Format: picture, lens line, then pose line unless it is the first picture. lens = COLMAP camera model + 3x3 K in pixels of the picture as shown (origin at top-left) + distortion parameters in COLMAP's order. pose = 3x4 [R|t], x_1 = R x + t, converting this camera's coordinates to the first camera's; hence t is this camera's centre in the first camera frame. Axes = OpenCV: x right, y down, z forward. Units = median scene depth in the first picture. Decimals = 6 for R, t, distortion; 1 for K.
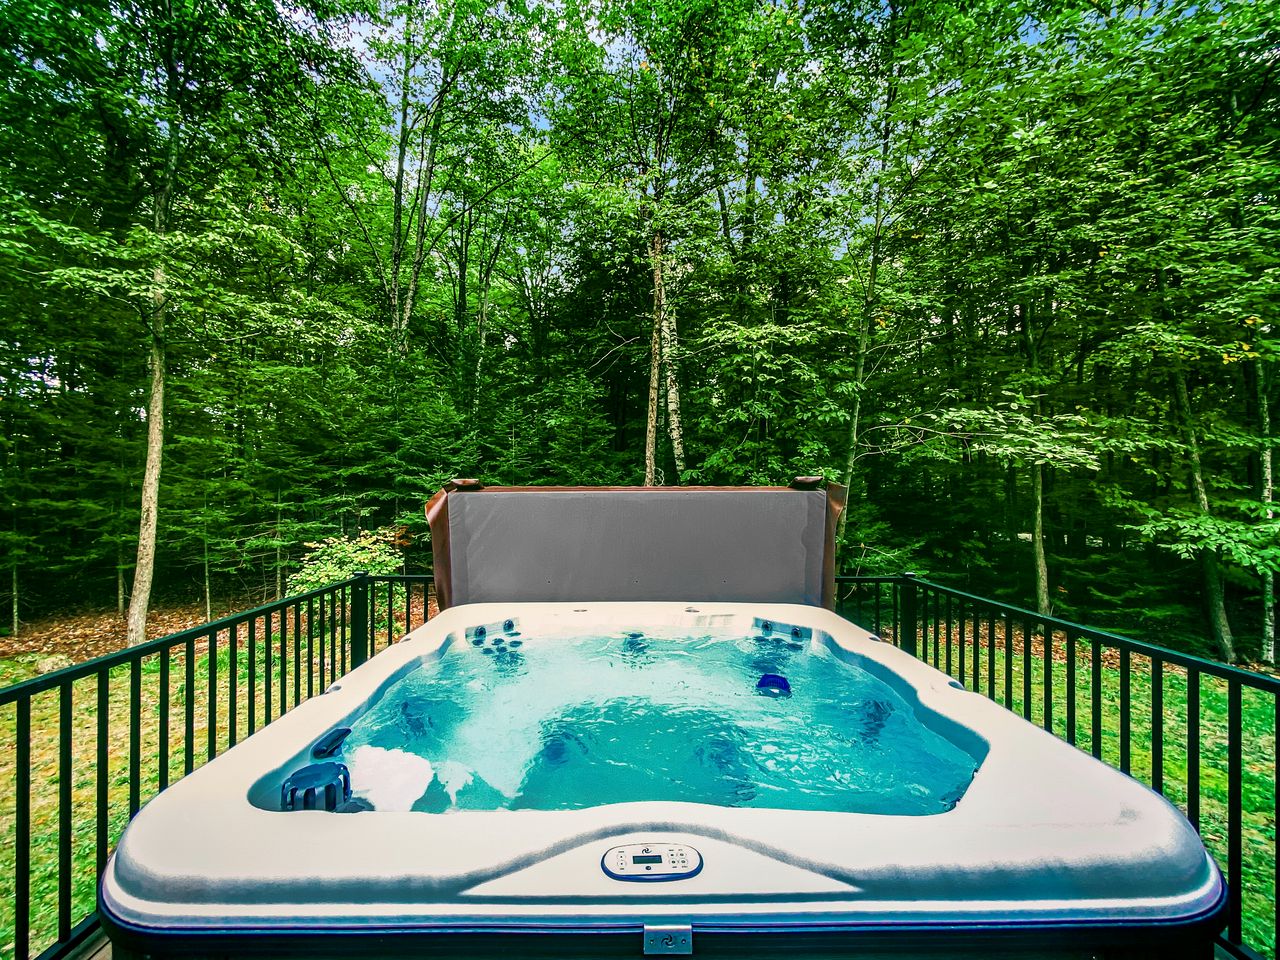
lens RADIAL K [[512.9, 0, 617.2], [0, 512.9, 491.9], [0, 0, 1]] dist [-0.001092, -0.000275]
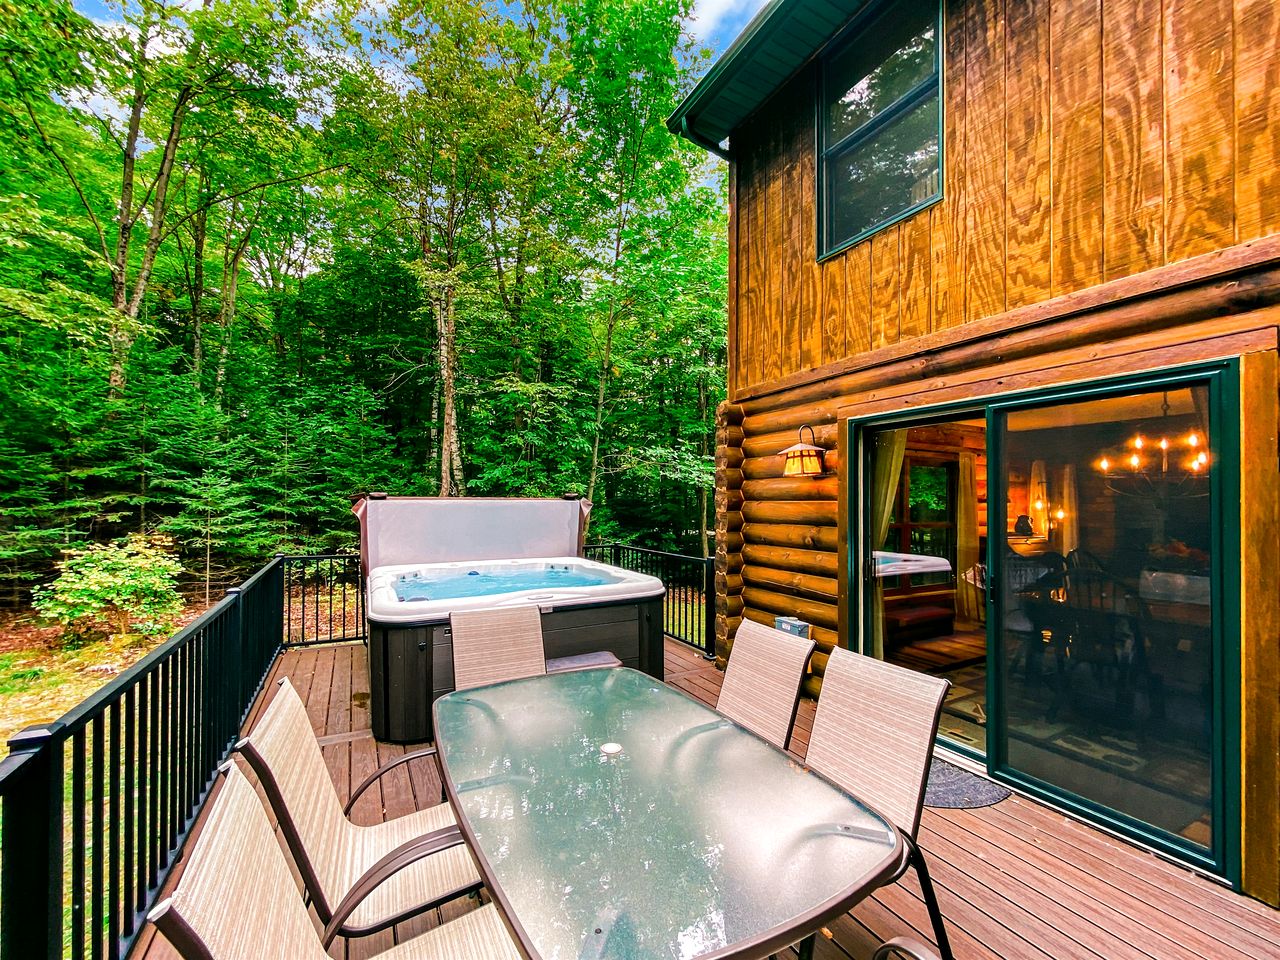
lens RADIAL K [[512.9, 0, 617.2], [0, 512.9, 491.9], [0, 0, 1]] dist [-0.001092, -0.000275]
pose [[0.890491, 0.012381, 0.454832, -0.132179], [-0.008218, 0.999904, -0.011129, -0.005752], [-0.454926, 0.006172, 0.890508, -0.299670]]
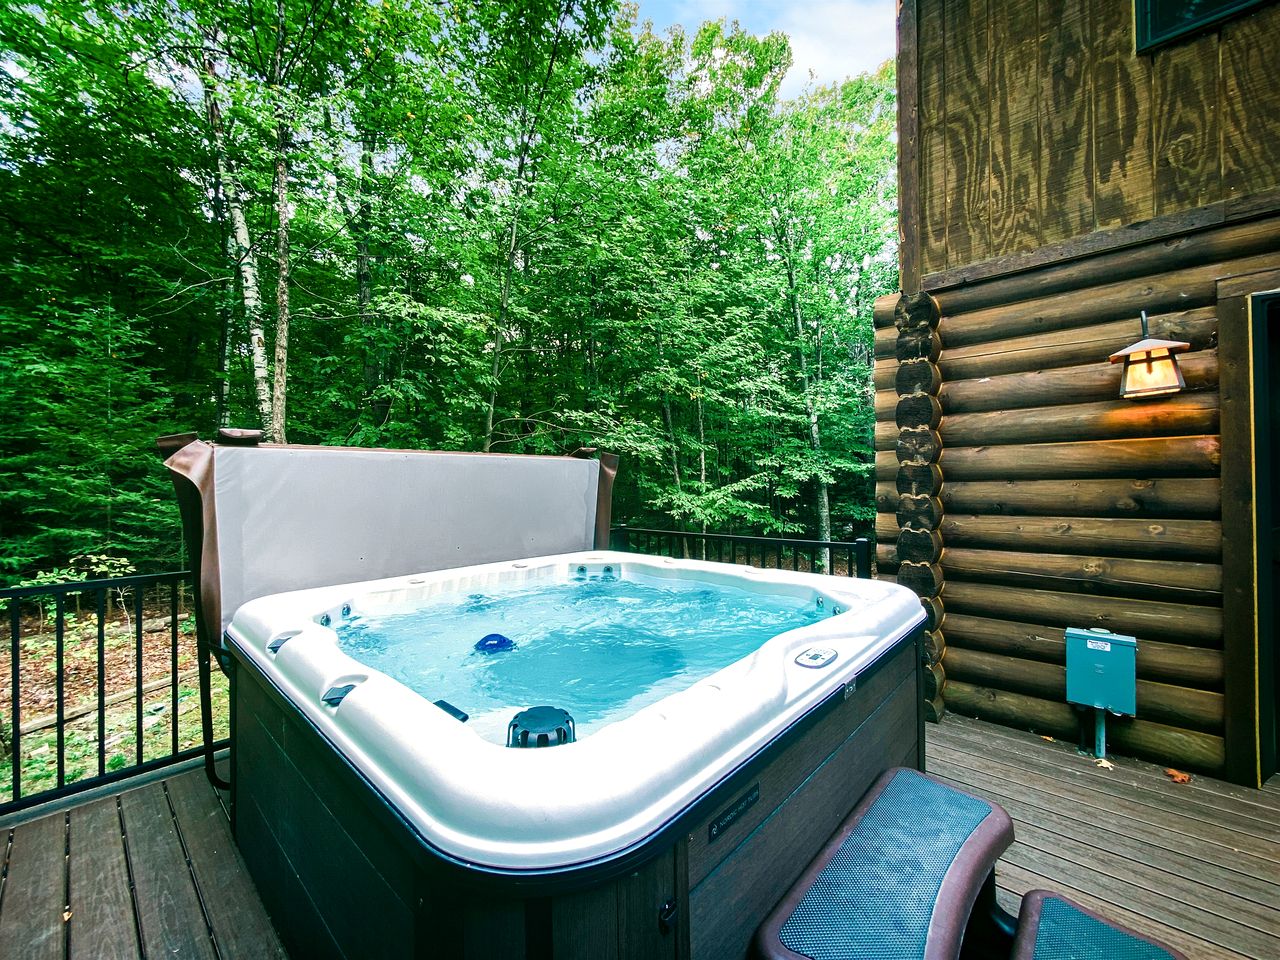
lens RADIAL K [[513.1, 0, 621.0], [0, 513.1, 479.1], [0, 0, 1]] dist [-0.003495, -0.000792]
pose [[0.681535, 0.003211, 0.731779, -0.167072], [0.003359, 0.999966, -0.007516, 0.019177], [-0.731778, 0.007580, 0.681501, 0.038779]]
